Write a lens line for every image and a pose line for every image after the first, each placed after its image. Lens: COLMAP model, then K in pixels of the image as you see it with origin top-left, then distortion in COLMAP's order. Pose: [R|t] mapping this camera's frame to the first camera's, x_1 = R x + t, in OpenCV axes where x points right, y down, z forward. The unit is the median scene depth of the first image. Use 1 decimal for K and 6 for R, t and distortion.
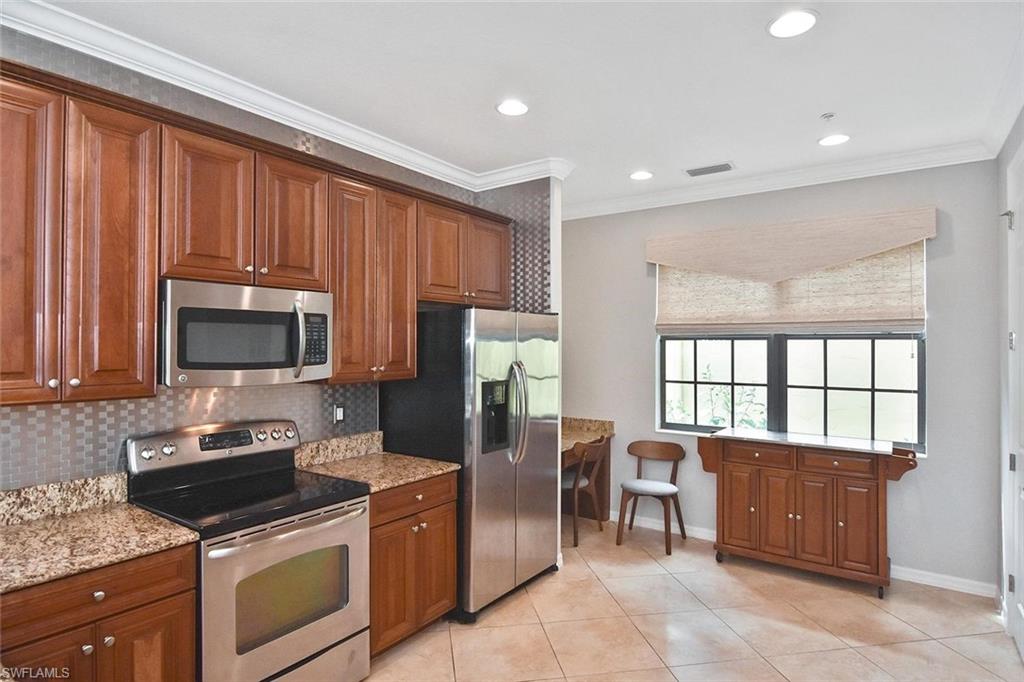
lens RADIAL K [[560.4, 0, 514.7], [0, 560.4, 341.4], [0, 0, 1]] dist [0.004993, -0.003412]
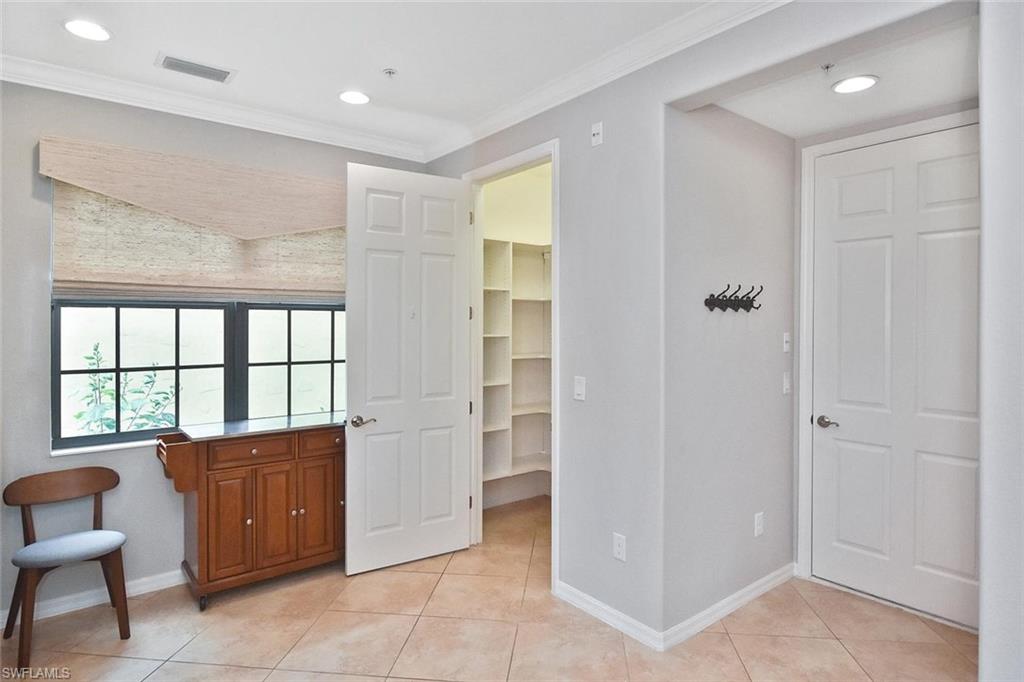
lens RADIAL K [[570.2, 0, 527.7], [0, 570.2, 324.2], [0, 0, 1]] dist [-0.008087, -0.002156]
pose [[0.273969, -0.001265, 0.961738, -0.244457], [-0.005599, 0.999980, 0.002910, 0.015993], [-0.961722, -0.006183, 0.273957, 0.407295]]
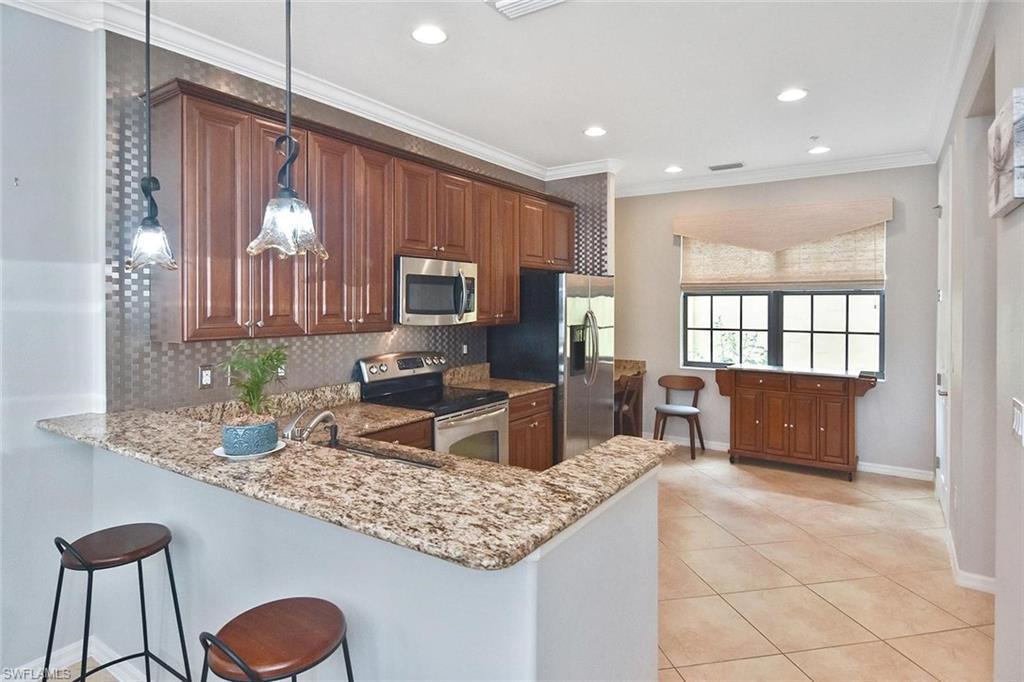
lens RADIAL K [[570.2, 0, 508.3], [0, 570.2, 308.4], [0, 0, 1]] dist [-0.008087, -0.002156]
pose [[0.999884, -0.002723, 0.014968, -0.192869], [0.002498, 0.999884, 0.015038, 0.006269], [-0.015007, -0.014999, 0.999775, -0.348199]]
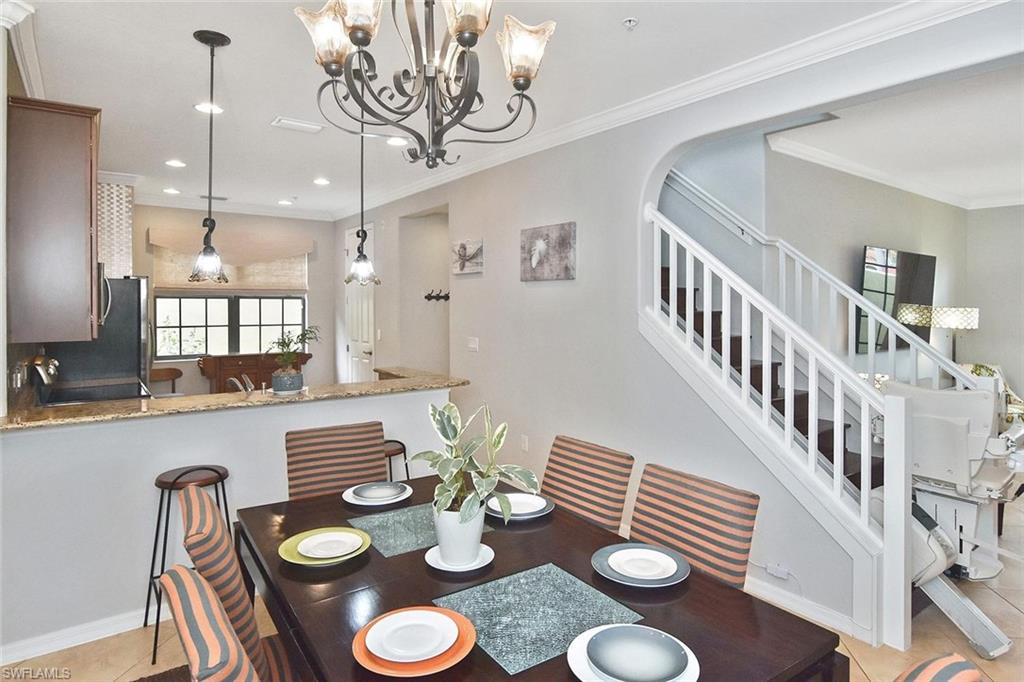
lens RADIAL K [[570.2, 0, 525.1], [0, 570.2, 308.9], [0, 0, 1]] dist [-0.008087, -0.002156]
pose [[0.302217, -0.007559, 0.953209, -1.037857], [-0.005692, 0.999936, 0.009734, 0.006697], [-0.953222, -0.008368, 0.302154, -0.421409]]
